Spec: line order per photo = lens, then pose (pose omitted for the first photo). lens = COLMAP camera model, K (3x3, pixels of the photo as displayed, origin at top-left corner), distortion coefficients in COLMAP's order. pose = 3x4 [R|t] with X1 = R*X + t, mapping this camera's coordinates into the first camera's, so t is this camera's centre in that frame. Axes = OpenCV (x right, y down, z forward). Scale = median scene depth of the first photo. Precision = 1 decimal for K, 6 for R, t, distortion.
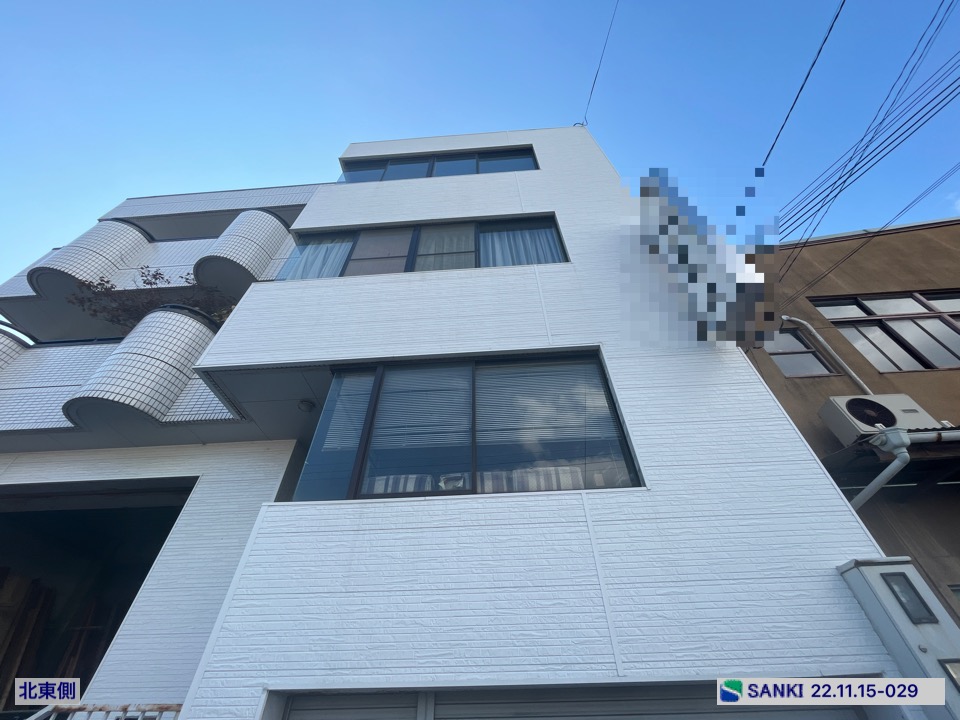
lens RADIAL K [[388.5, 0, 480.0], [0, 388.5, 360.0], [0, 0, 1]] dist [-0.002252, -0.000232]
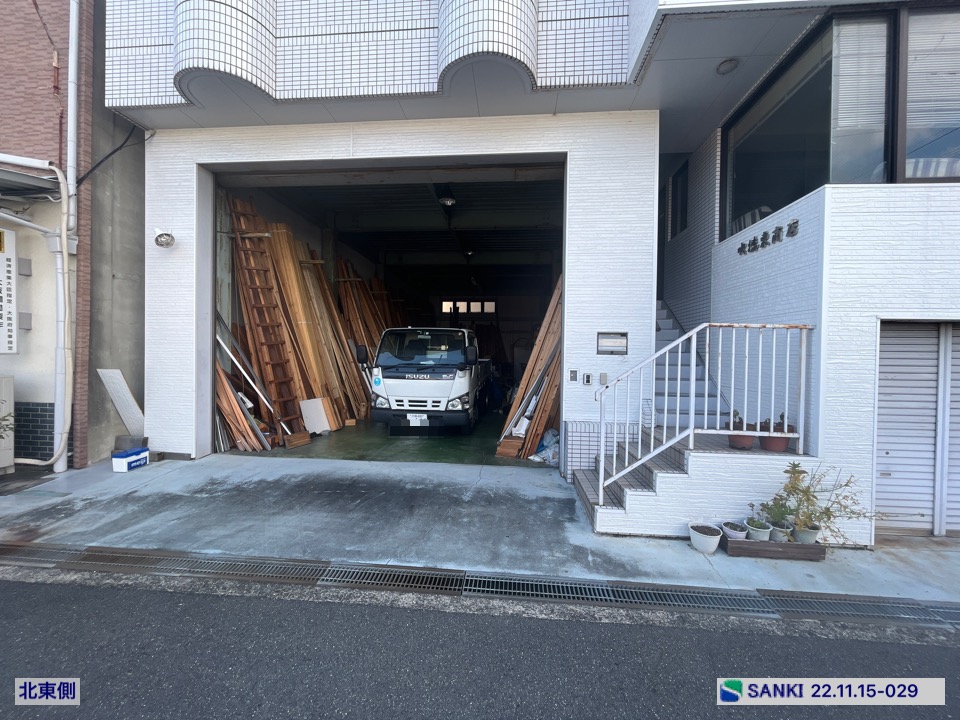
lens RADIAL K [[388.5, 0, 480.0], [0, 388.5, 360.0], [0, 0, 1]] dist [-0.002252, -0.000232]
pose [[0.999341, 0.027389, -0.023824, -1.346267], [-0.002310, 0.702945, 0.711240, -0.049190], [0.036227, -0.710717, 0.702545, -0.126956]]
